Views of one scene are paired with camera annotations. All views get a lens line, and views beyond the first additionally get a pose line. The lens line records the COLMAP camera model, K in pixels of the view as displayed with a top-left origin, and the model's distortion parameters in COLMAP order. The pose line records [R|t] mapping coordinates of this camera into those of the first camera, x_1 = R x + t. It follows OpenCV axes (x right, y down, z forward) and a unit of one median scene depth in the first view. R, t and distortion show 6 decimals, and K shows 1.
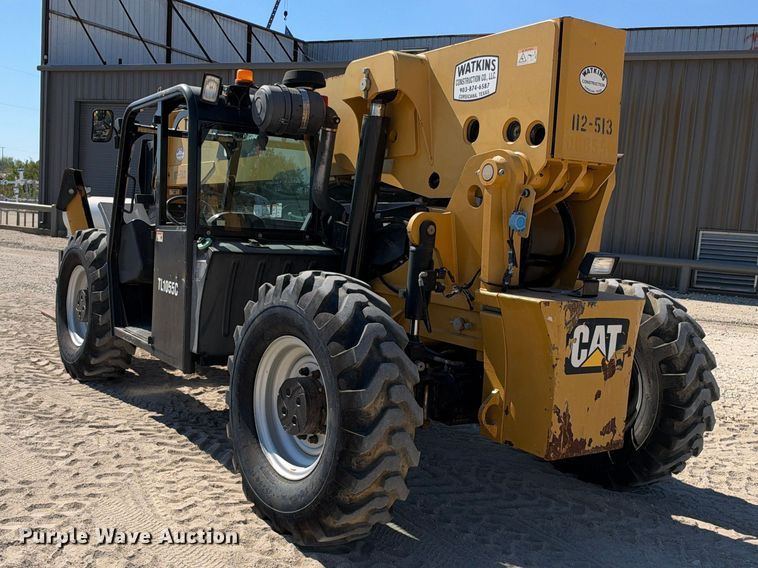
lens RADIAL K [[784.4, 0, 376.5], [0, 784.4, 308.3], [0, 0, 1]] dist [-0.002151, -0.023799]
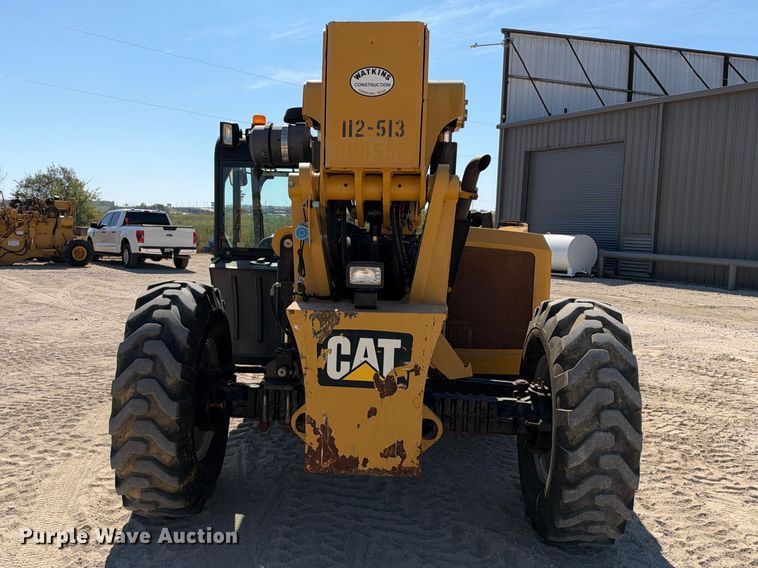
lens RADIAL K [[719.4, 0, 381.1], [0, 719.4, 304.3], [0, 0, 1]] dist [0.163296, -0.330865]
pose [[0.804962, 0.022546, -0.592898, 0.802669], [-0.049685, 0.998329, -0.029492, 0.005686], [0.591243, 0.053198, 0.804737, 0.299639]]
